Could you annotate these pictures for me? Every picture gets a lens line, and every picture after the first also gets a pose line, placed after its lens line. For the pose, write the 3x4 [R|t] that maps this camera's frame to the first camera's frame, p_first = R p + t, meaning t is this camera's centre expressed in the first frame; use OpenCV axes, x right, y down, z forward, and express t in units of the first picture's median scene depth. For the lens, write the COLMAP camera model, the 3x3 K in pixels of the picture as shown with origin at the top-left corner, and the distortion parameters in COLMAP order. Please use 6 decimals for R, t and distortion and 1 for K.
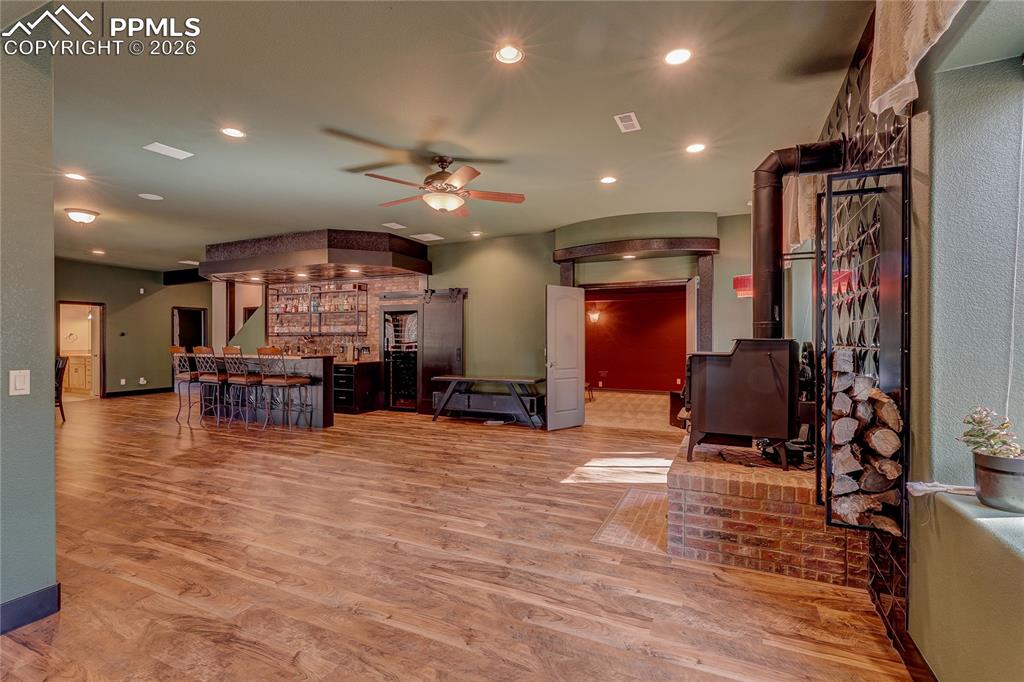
lens RADIAL K [[478.2, 0, 515.0], [0, 478.2, 343.5], [0, 0, 1]] dist [-0.000175, -0.000693]
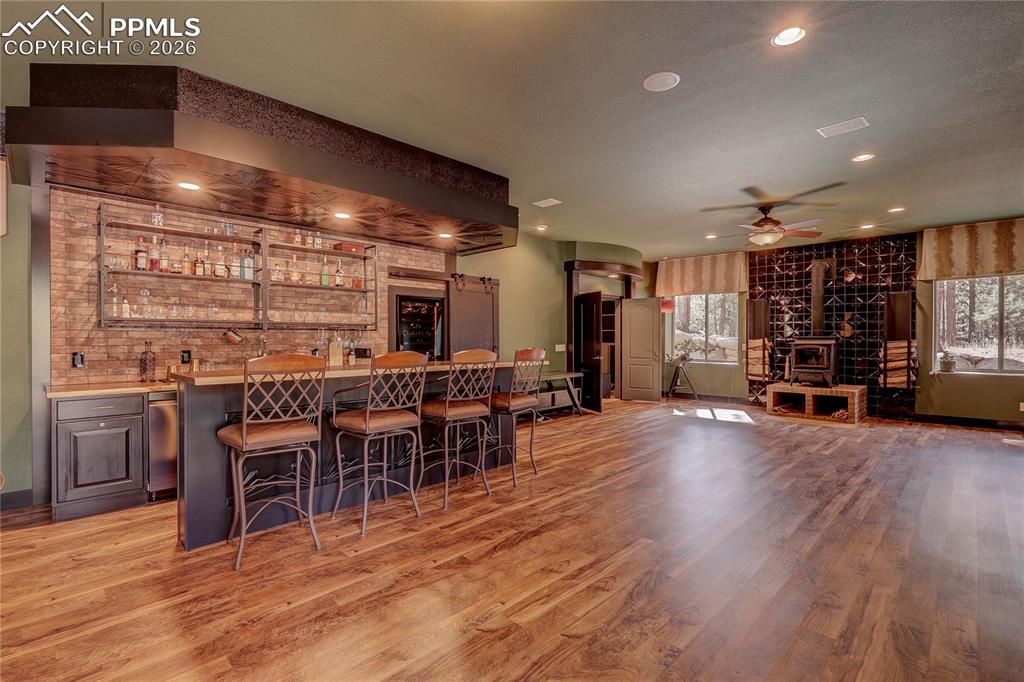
lens RADIAL K [[478.2, 0, 516.5], [0, 478.2, 338.5], [0, 0, 1]] dist [-0.000175, -0.000693]
pose [[0.312984, -0.001290, 0.949757, -0.855734], [0.002566, 0.999997, 0.000513, -0.005302], [-0.949755, 0.002277, 0.312987, 0.623183]]
